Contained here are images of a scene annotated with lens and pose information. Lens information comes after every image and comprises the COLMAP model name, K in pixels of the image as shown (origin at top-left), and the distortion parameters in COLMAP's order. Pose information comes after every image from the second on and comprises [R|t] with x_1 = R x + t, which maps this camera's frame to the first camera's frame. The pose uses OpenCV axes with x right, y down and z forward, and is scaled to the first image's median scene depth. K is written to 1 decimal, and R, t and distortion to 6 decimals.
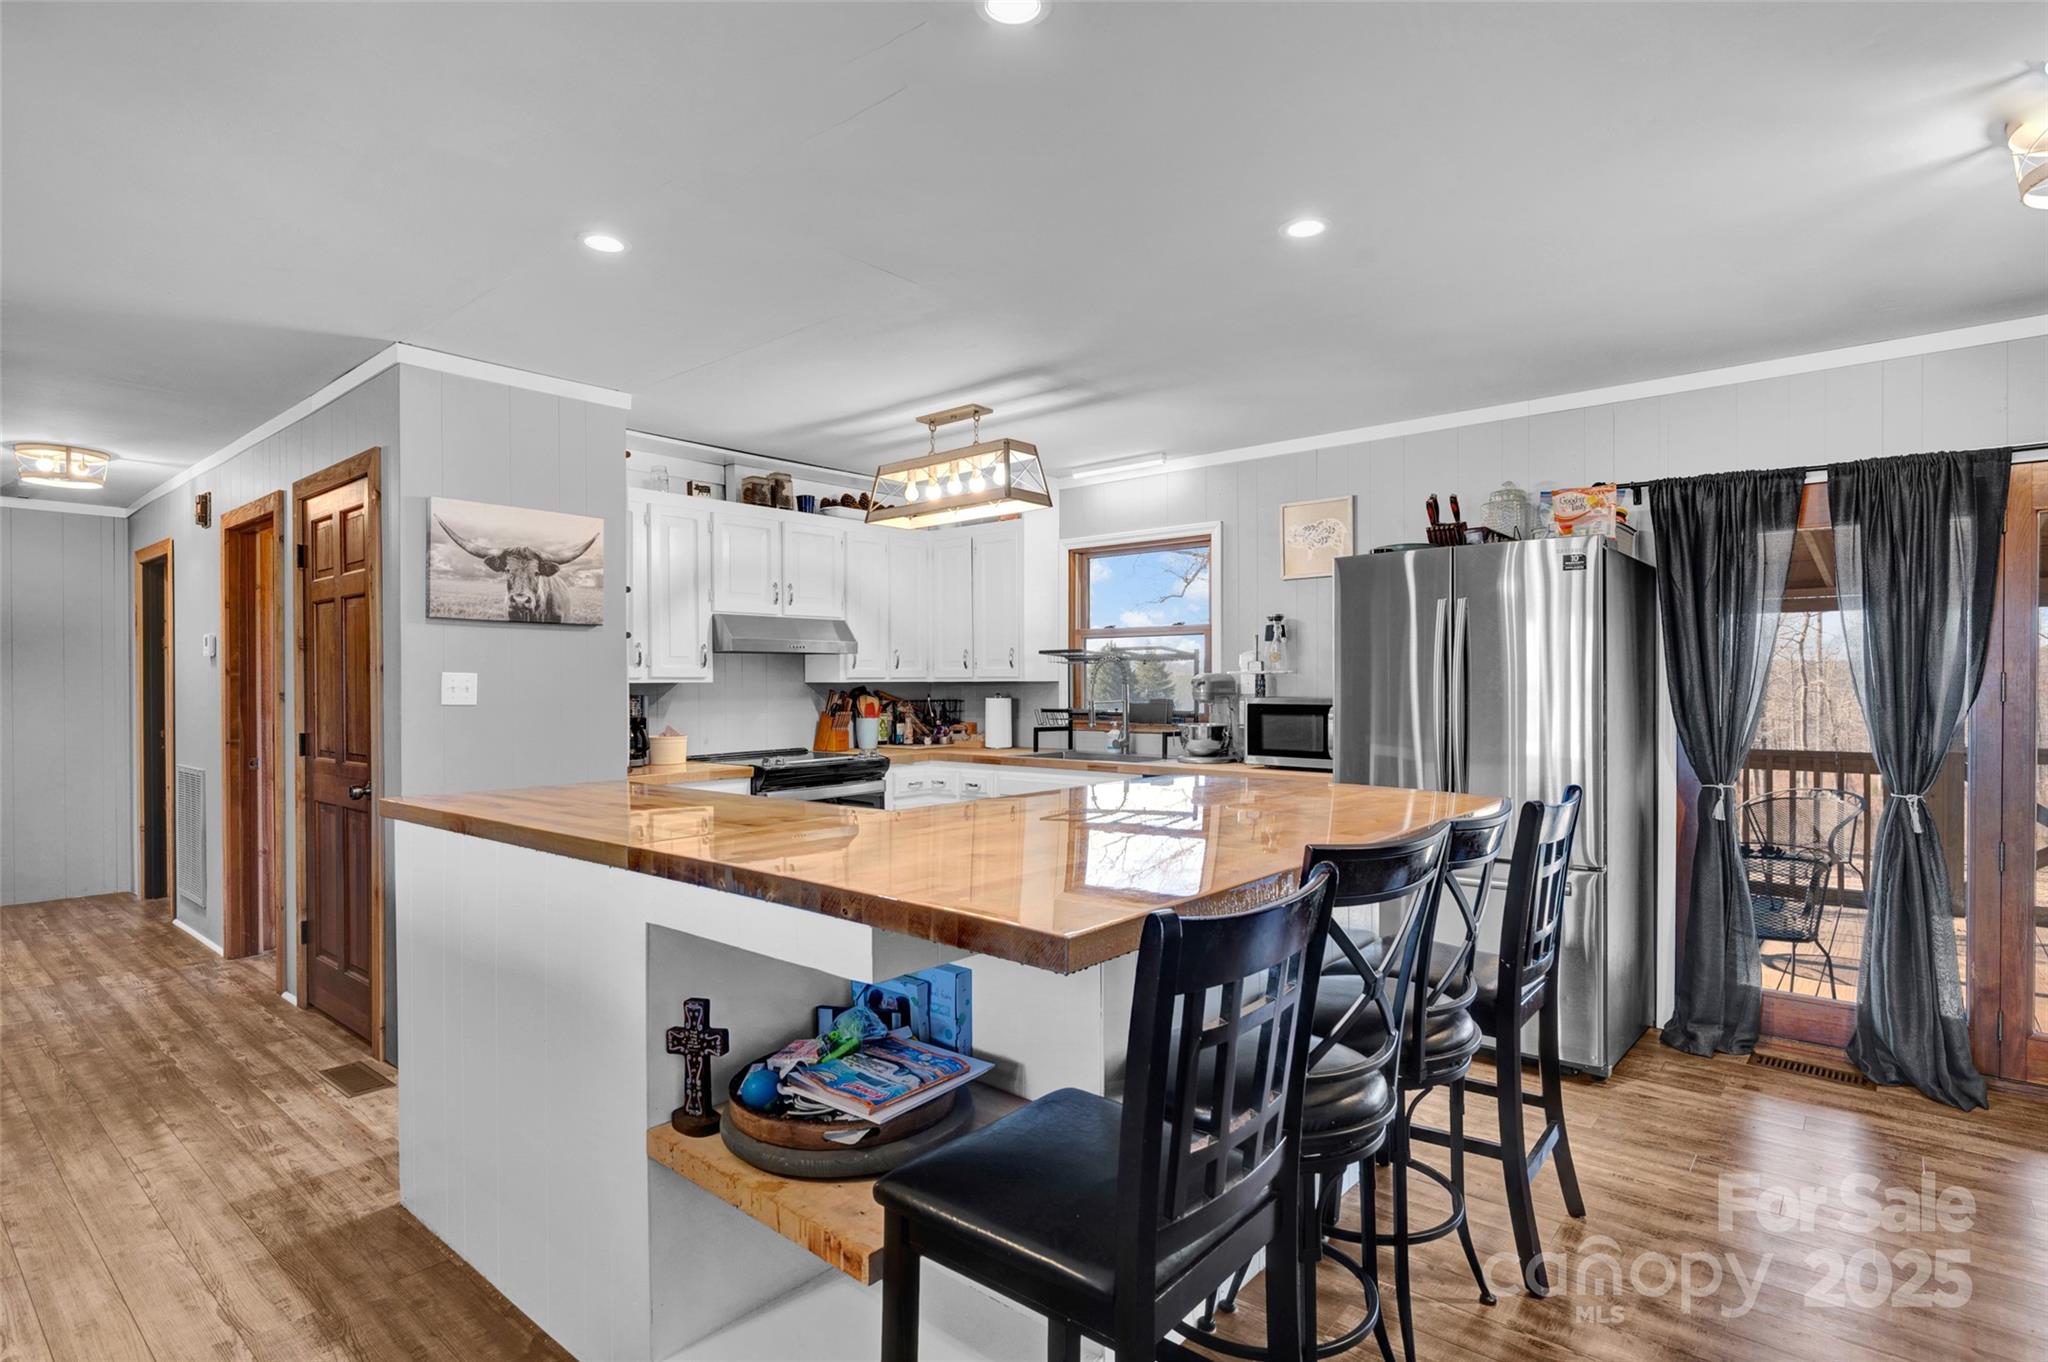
lens RADIAL K [[1035.6, 0, 1024.0], [0, 1035.6, 681.0], [0, 0, 1]] dist [-0.000041, -0.000120]
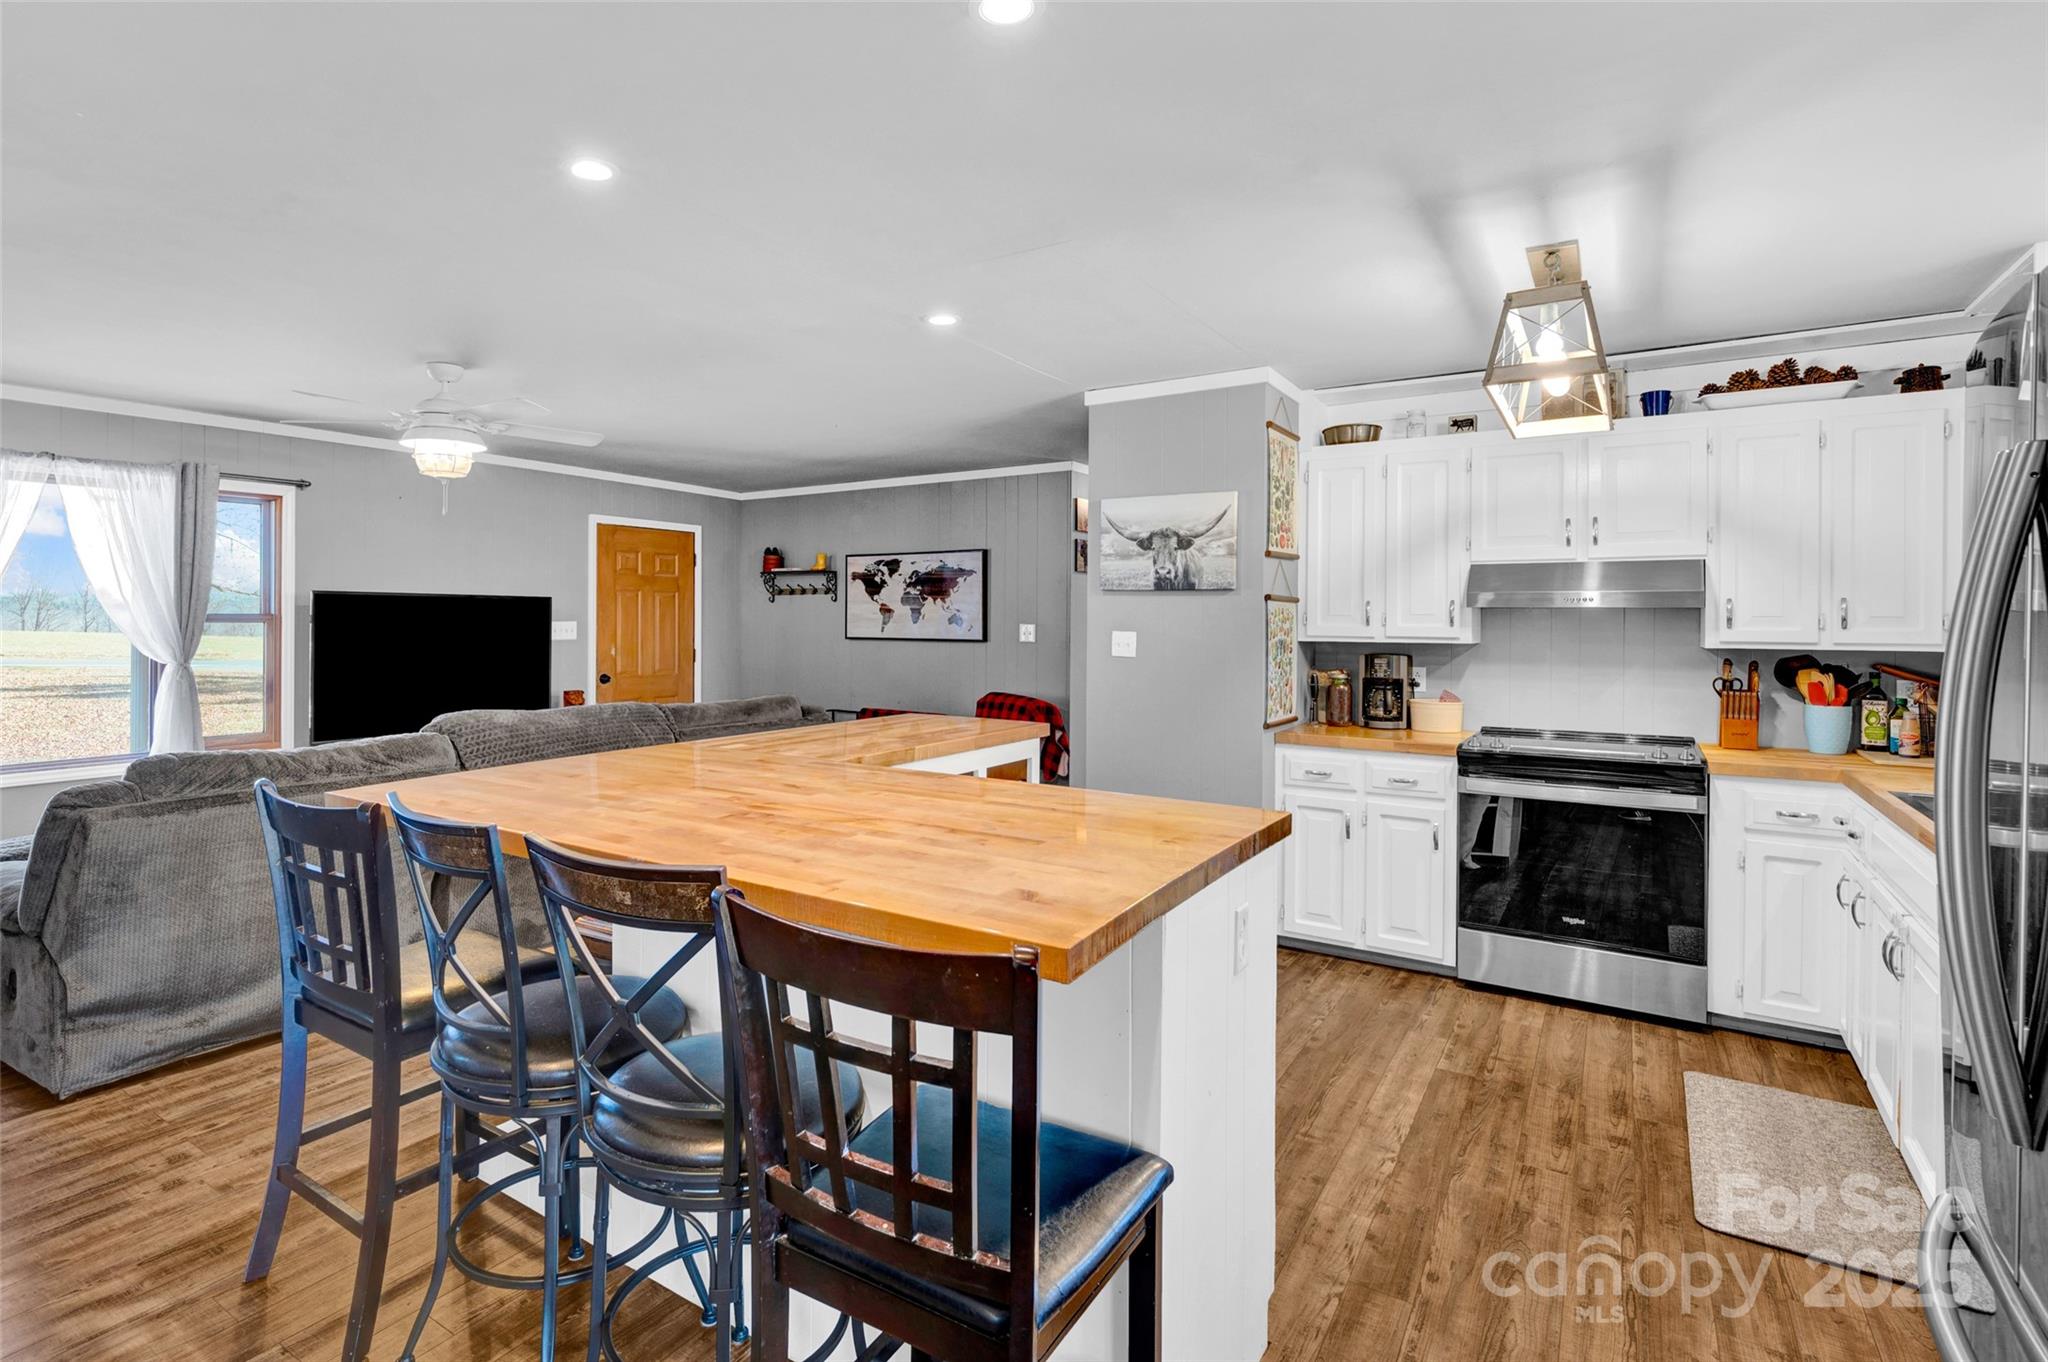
lens RADIAL K [[956.5, 0, 1026.5], [0, 956.5, 619.3], [0, 0, 1]] dist [0.000093, -0.000055]
pose [[0.135800, 0.007135, -0.990711, 0.531714], [-0.006226, 0.999960, 0.006348, -0.026390], [0.990717, 0.005306, 0.135839, 0.621484]]
